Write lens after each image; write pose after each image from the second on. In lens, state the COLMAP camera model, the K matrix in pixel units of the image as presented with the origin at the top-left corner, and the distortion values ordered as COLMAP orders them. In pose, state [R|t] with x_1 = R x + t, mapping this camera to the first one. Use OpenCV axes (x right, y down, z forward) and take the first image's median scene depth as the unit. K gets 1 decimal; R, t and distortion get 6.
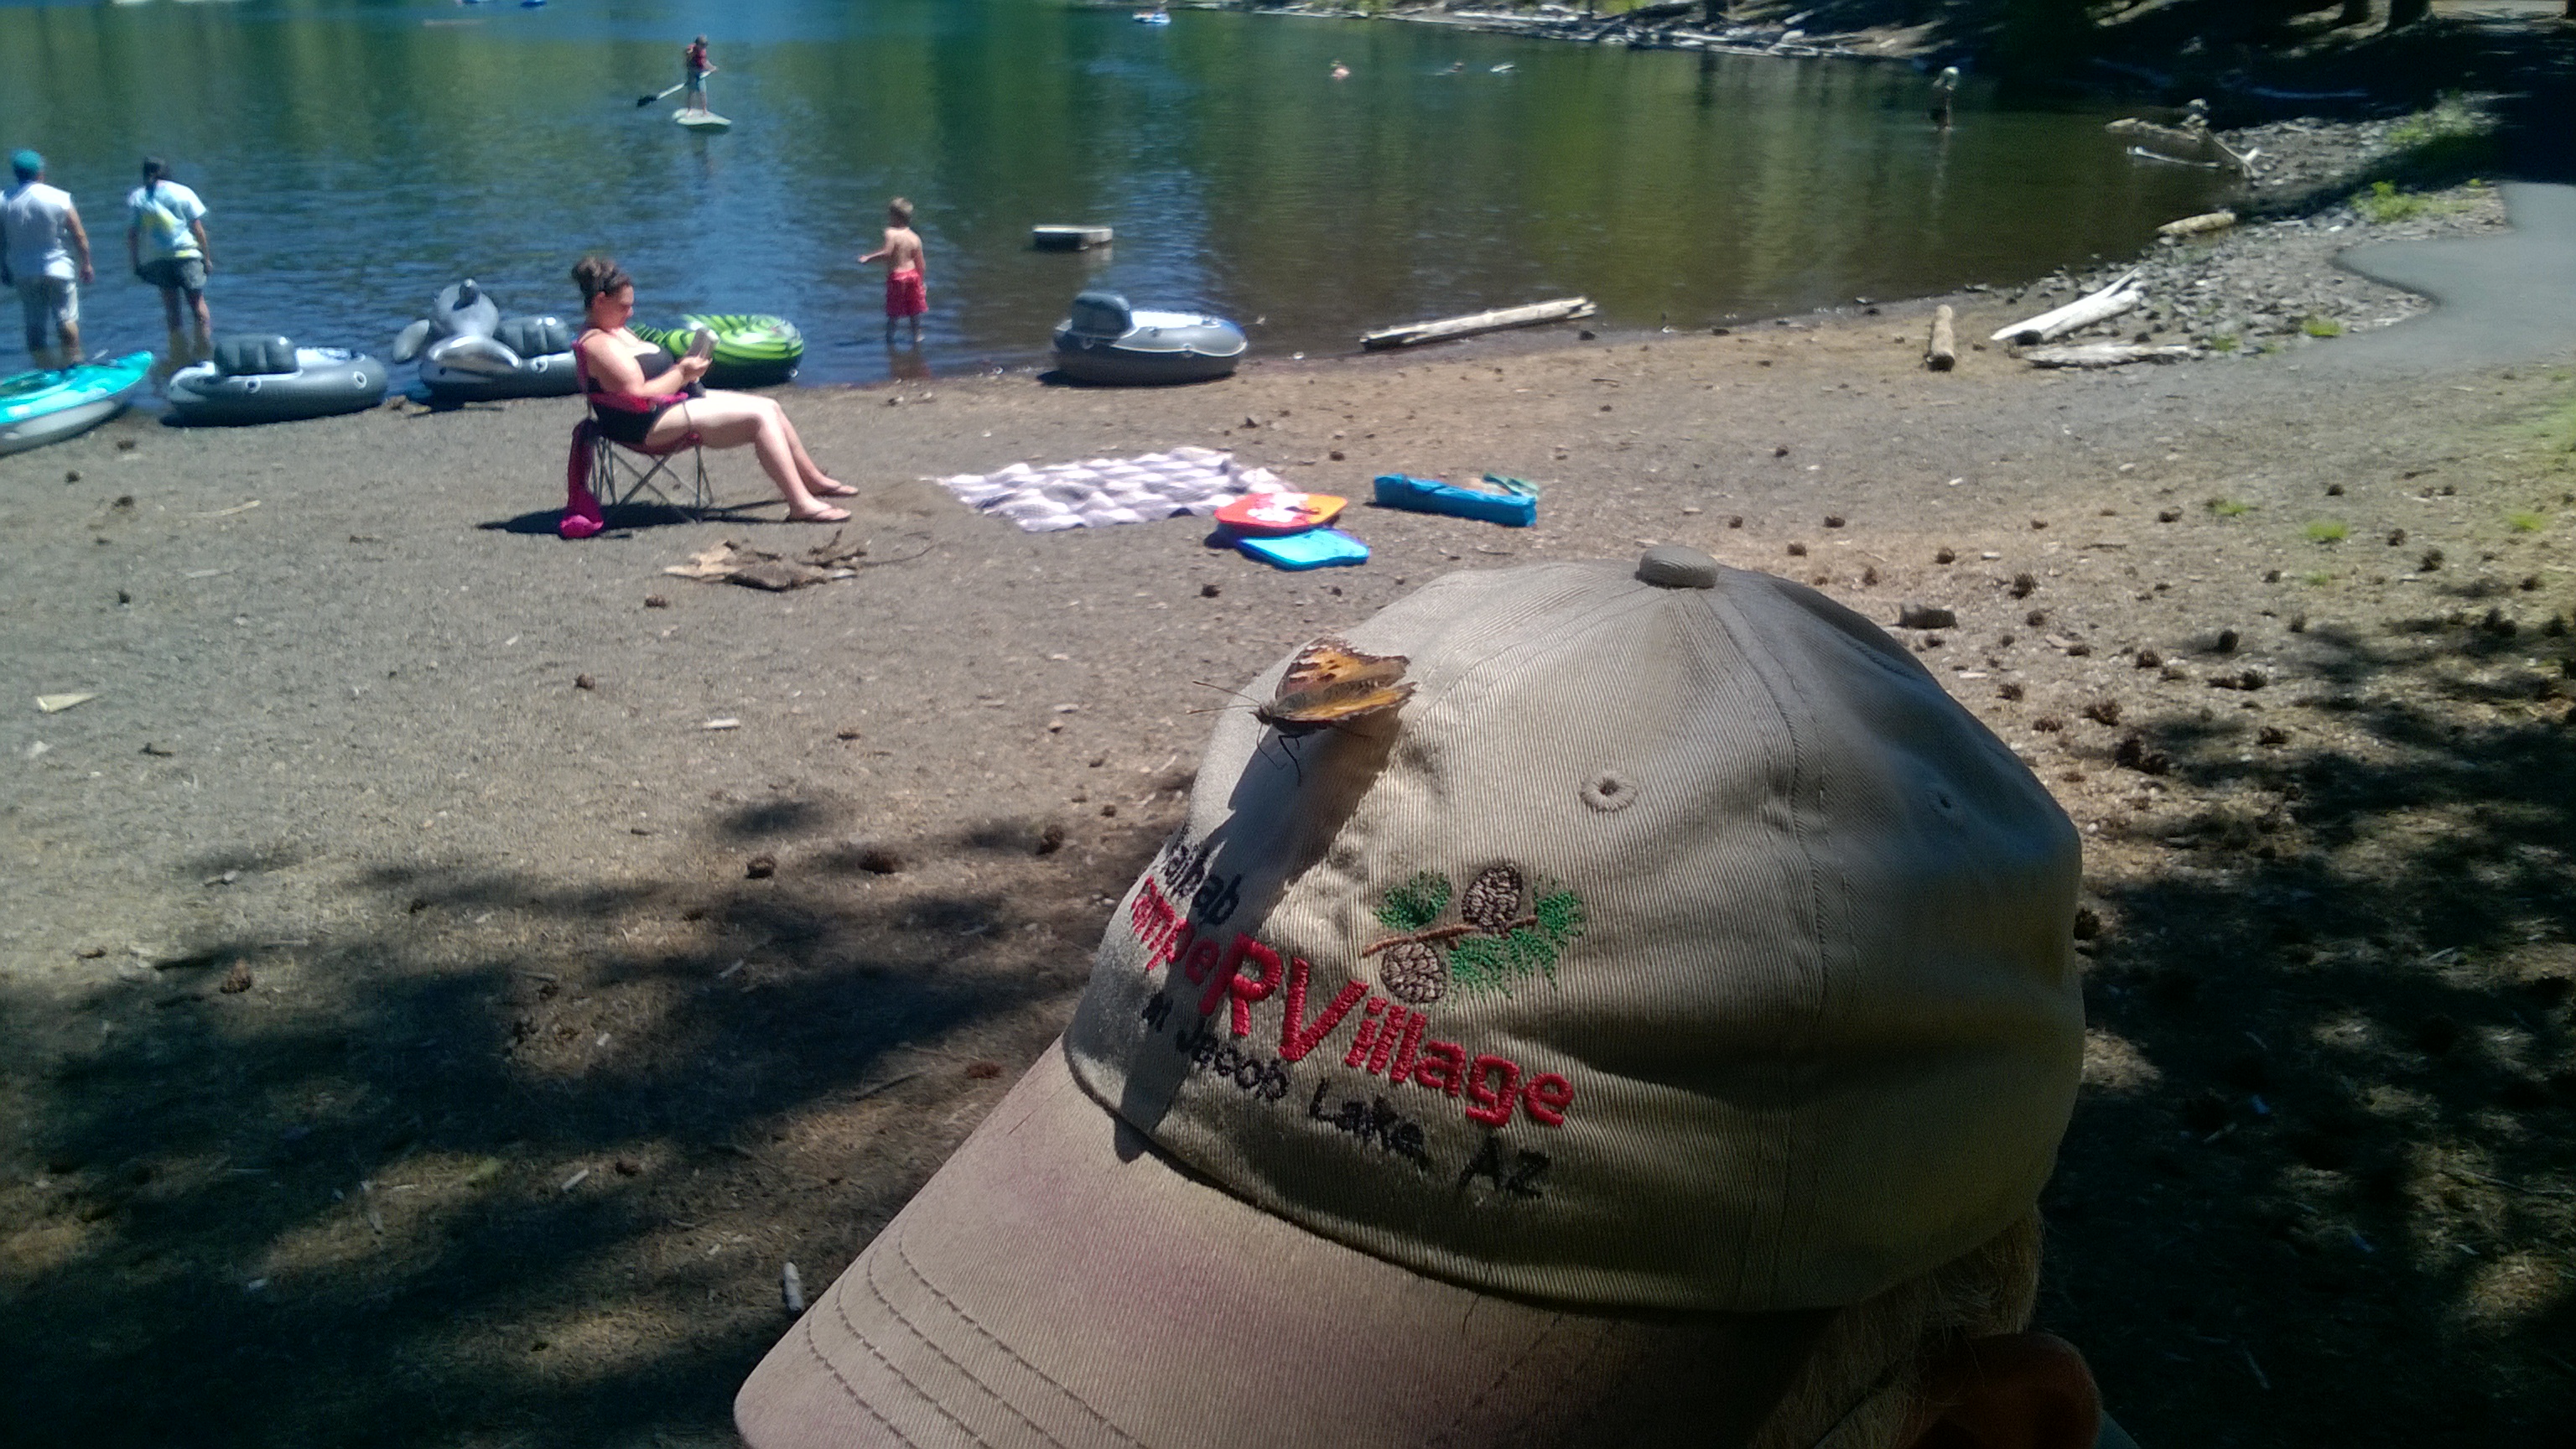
lens RADIAL K [[1959.5, 0, 1306.6], [0, 1959.5, 755.4], [0, 0, 1]] dist [0.041494, -0.127395]
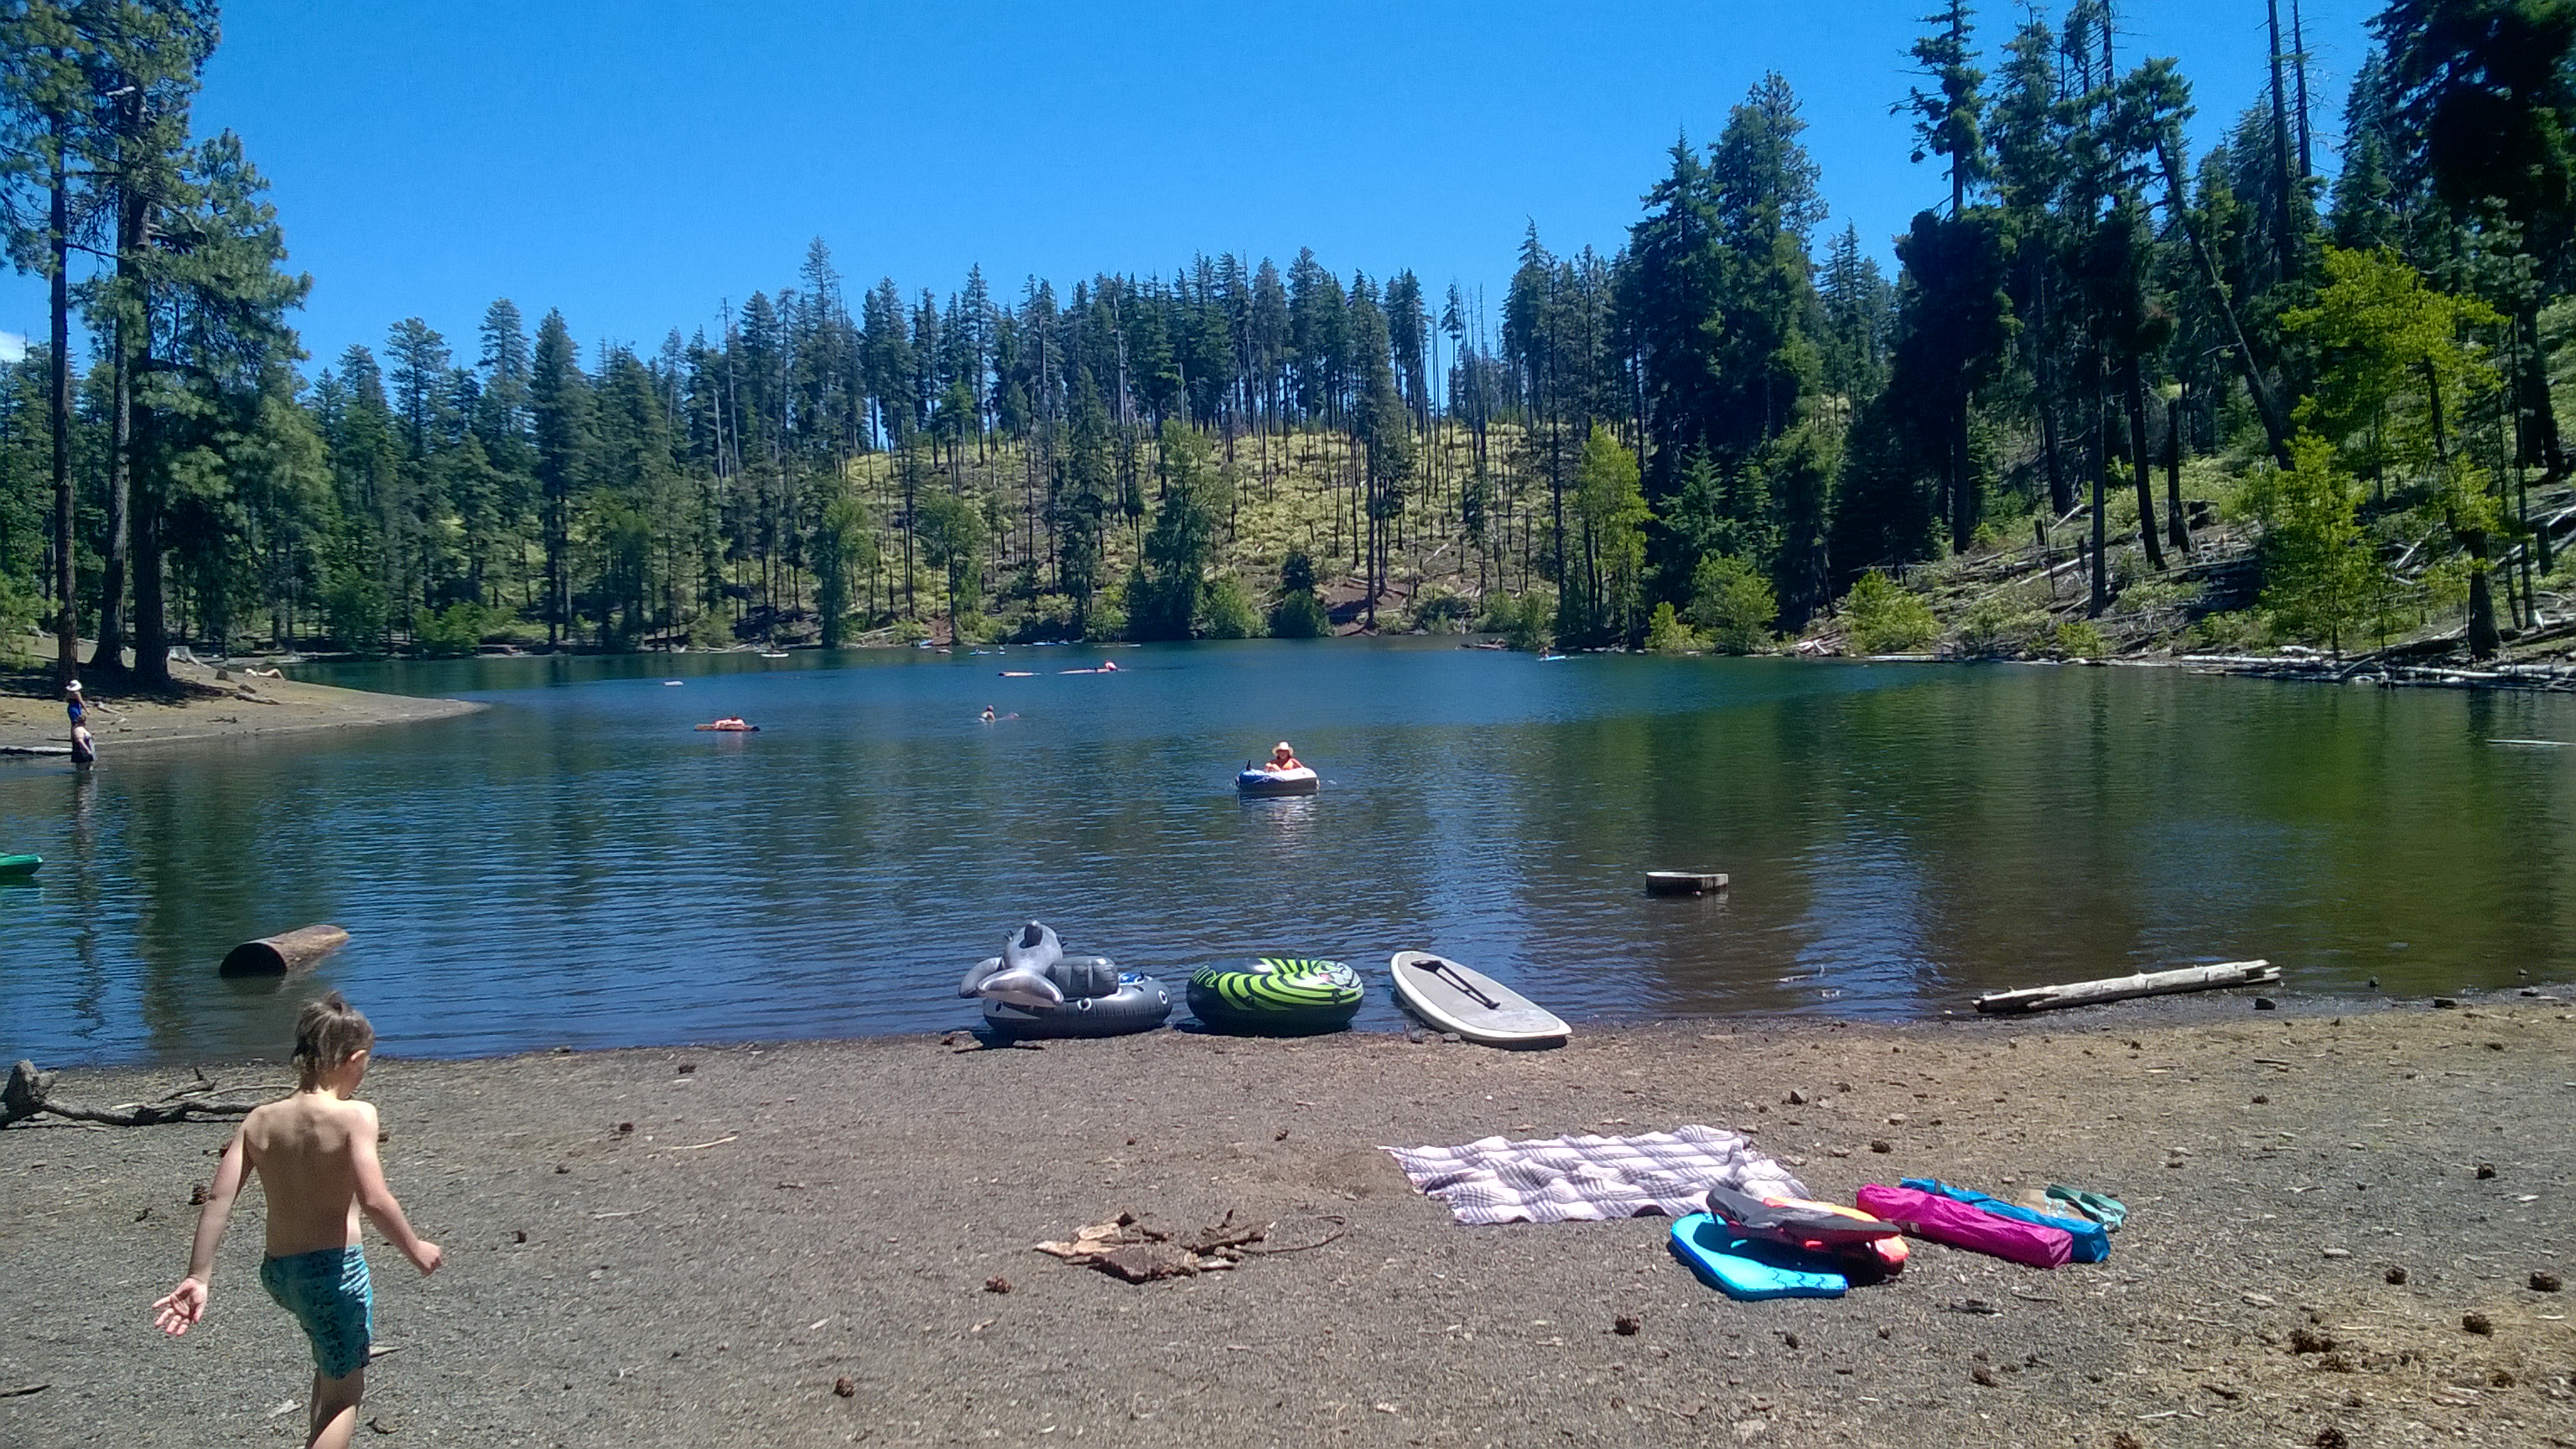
lens RADIAL K [[1959.5, 0, 1303.0], [0, 1959.5, 712.9], [0, 0, 1]] dist [0.041494, -0.127395]
pose [[0.935896, -0.021275, -0.351634, 0.084827], [-0.097798, 0.943247, -0.317365, -0.039740], [0.338429, 0.331410, 0.880700, 0.133019]]
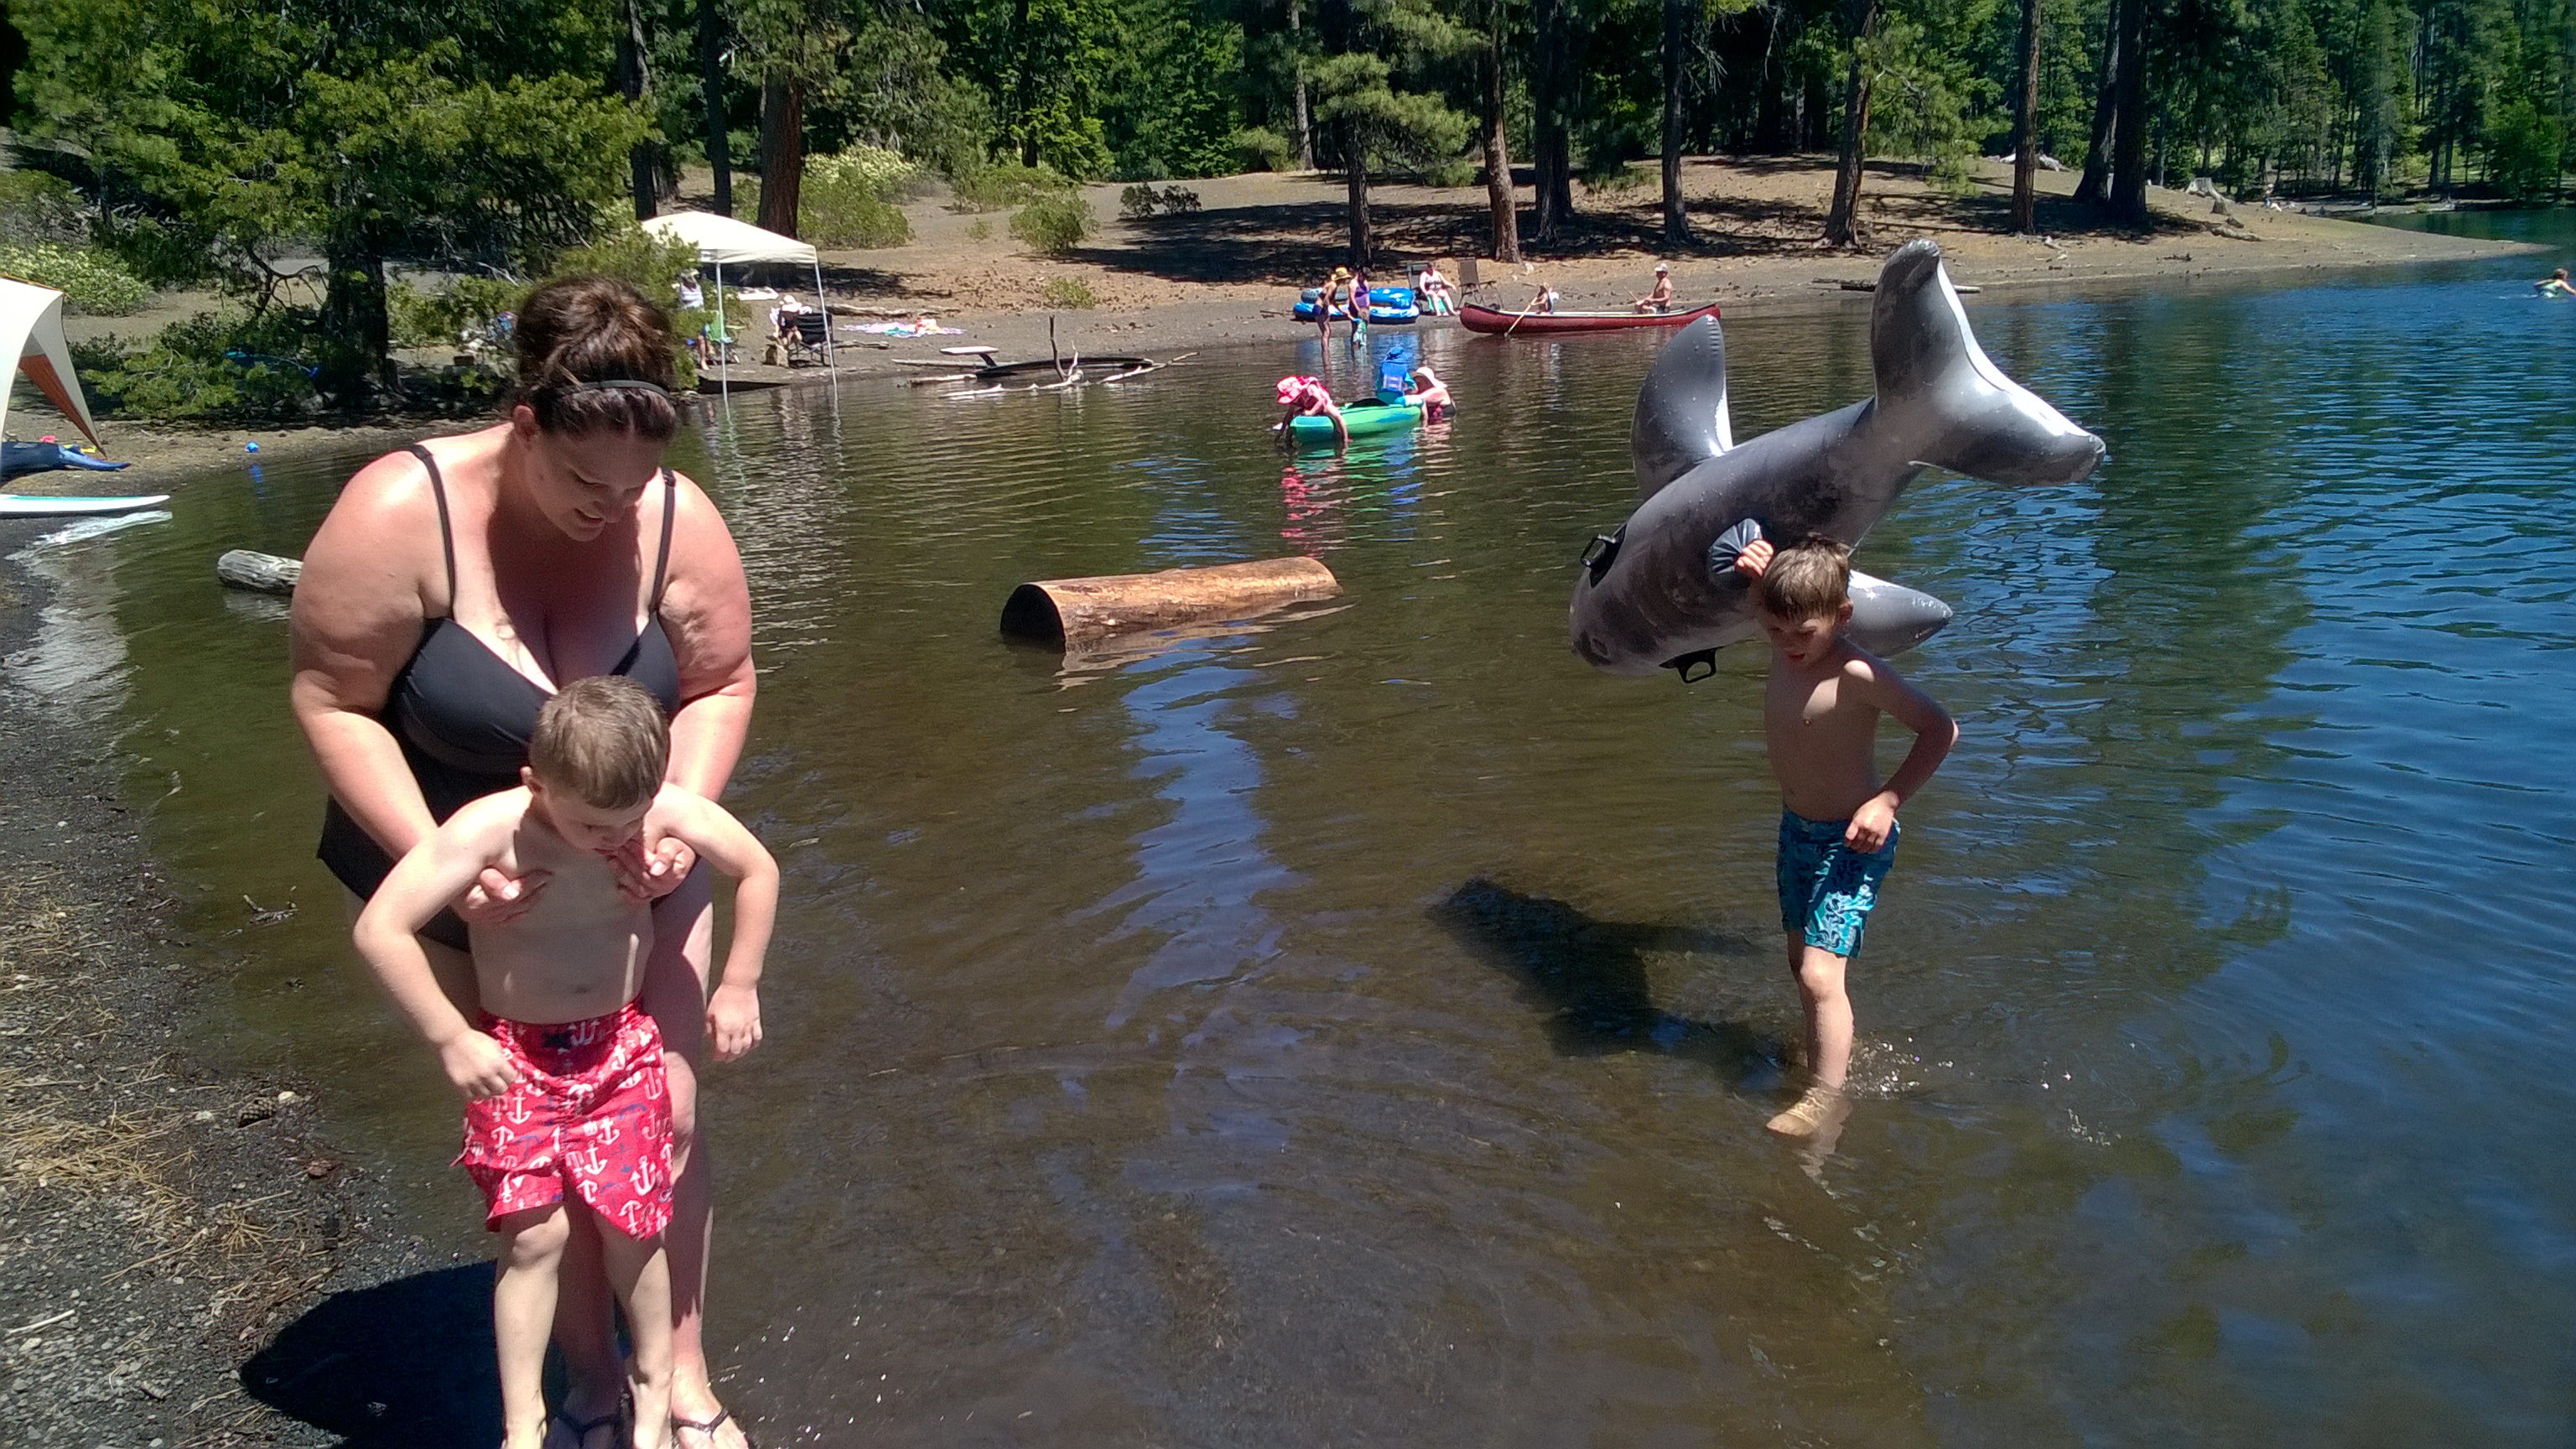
lens RADIAL K [[1959.5, 0, 1299.1], [0, 1959.5, 717.7], [0, 0, 1]] dist [0.041494, -0.127395]
pose [[0.196754, 0.198337, -0.960182, -0.351801], [-0.321456, 0.938242, 0.127935, -0.370880], [0.926258, 0.283485, 0.248360, 1.188192]]
